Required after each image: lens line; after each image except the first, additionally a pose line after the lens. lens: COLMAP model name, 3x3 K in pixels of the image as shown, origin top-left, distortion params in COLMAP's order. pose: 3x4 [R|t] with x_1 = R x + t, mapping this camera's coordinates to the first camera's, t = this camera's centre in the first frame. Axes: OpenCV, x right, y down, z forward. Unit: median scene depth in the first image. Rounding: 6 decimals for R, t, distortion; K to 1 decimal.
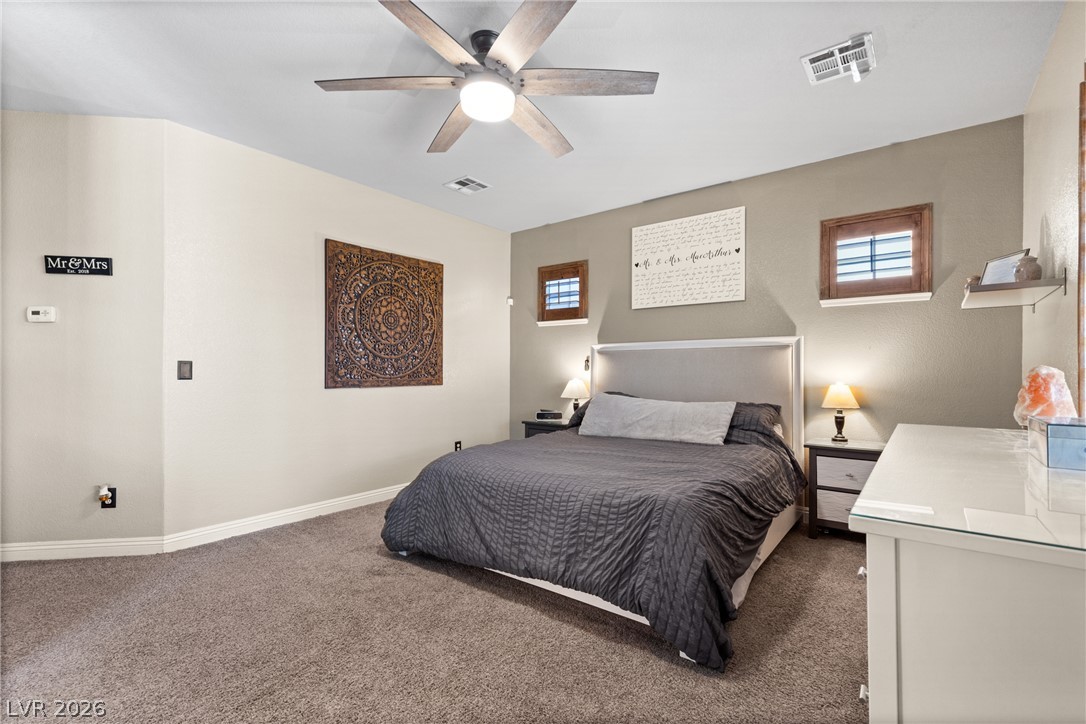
lens RADIAL K [[488.2, 0, 539.2], [0, 488.2, 363.6], [0, 0, 1]] dist [0.005880, -0.001372]
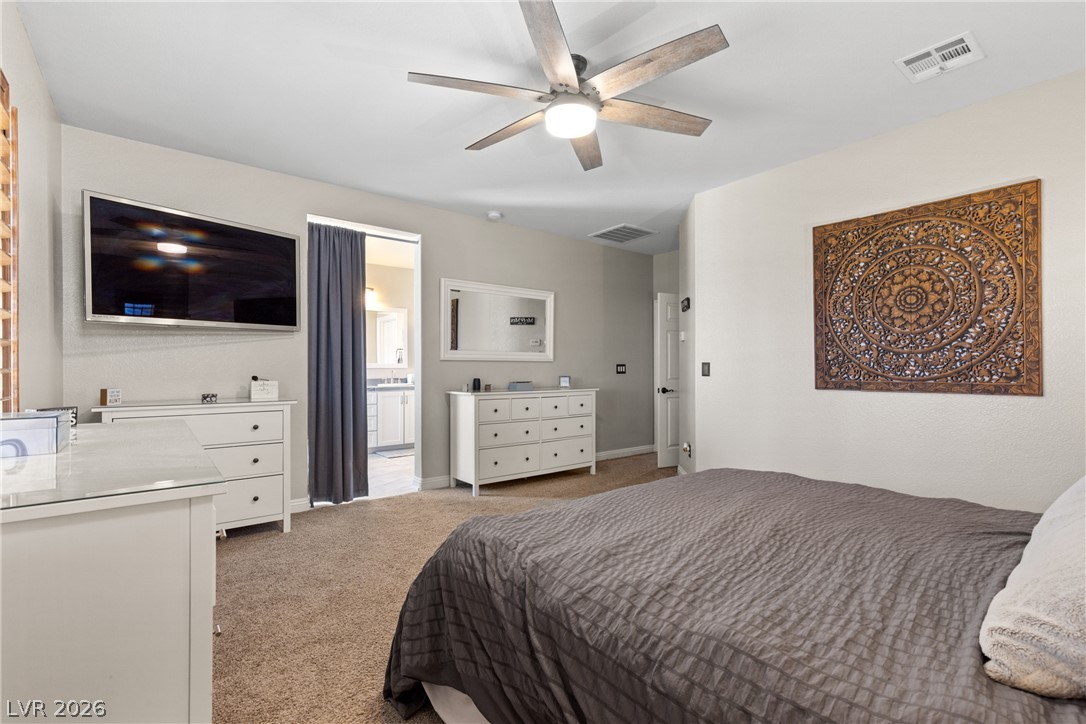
lens RADIAL K [[488.2, 0, 545.8], [0, 488.2, 368.8], [0, 0, 1]] dist [0.005880, -0.001372]
pose [[-0.216933, -0.007793, -0.976155, 0.528640], [0.005414, 0.999943, -0.009186, 0.016835], [0.976171, -0.007278, -0.216879, 0.642876]]
